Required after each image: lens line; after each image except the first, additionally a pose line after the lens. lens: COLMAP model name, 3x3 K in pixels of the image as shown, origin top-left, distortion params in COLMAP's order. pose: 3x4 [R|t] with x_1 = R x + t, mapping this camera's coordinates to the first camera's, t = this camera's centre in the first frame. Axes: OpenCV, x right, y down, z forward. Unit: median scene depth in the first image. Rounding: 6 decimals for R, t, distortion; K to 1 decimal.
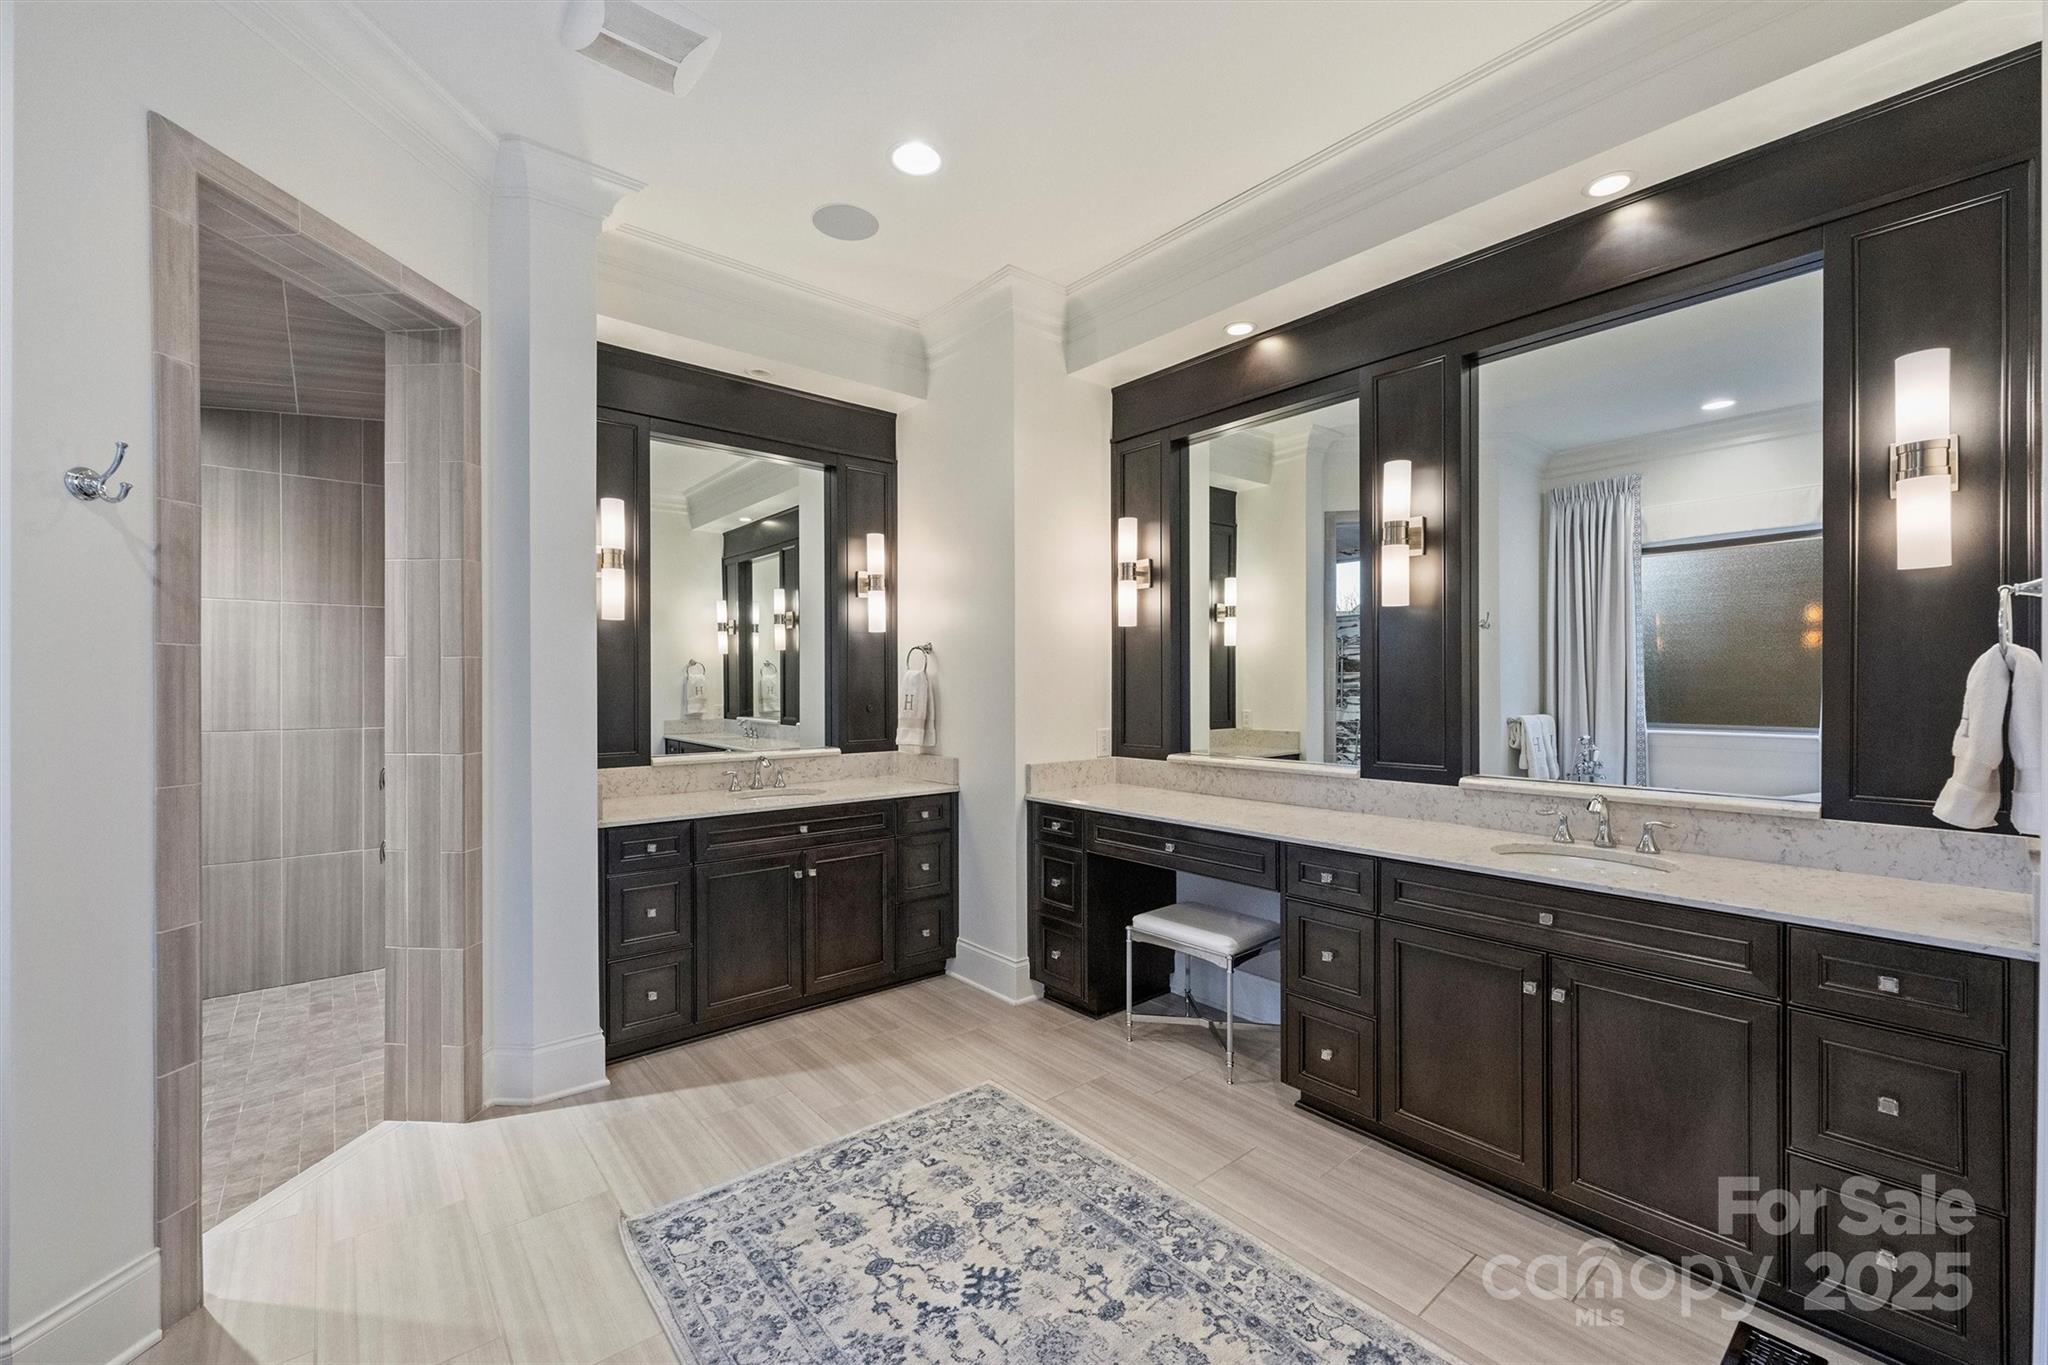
lens RADIAL K [[838.1, 0, 1013.2], [0, 838.1, 683.8], [0, 0, 1]] dist [-0.002133, -0.000441]
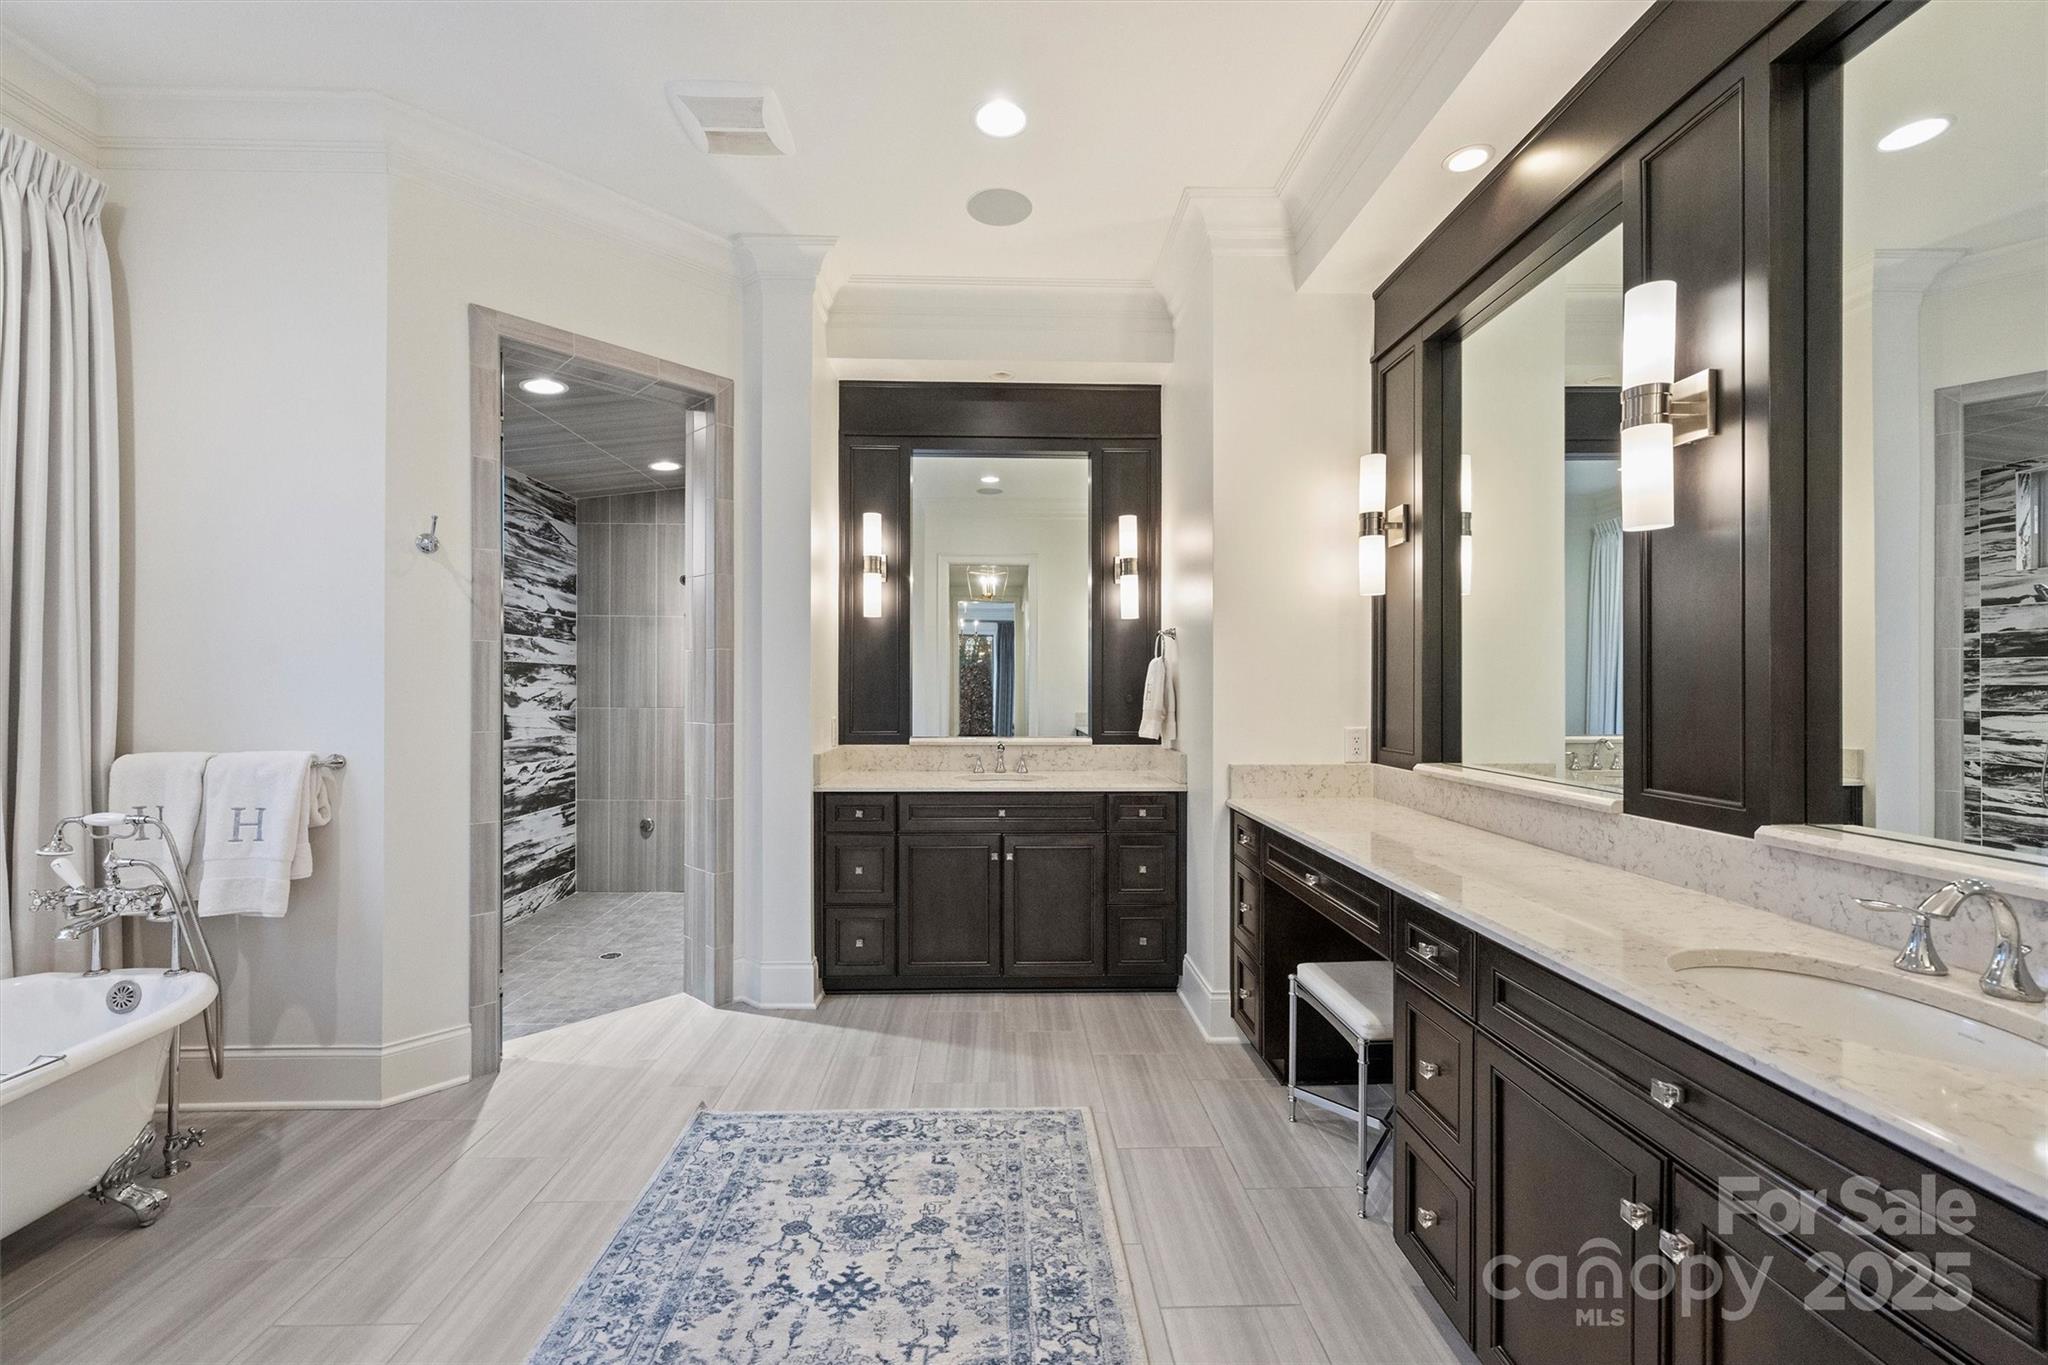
lens RADIAL K [[838.1, 0, 1017.2], [0, 838.1, 686.4], [0, 0, 1]] dist [-0.002133, -0.000441]
pose [[0.783320, 0.003760, -0.621607, 0.479812], [-0.003454, 0.999993, 0.001697, 0.020401], [0.621608, 0.000817, 0.783328, 0.253698]]
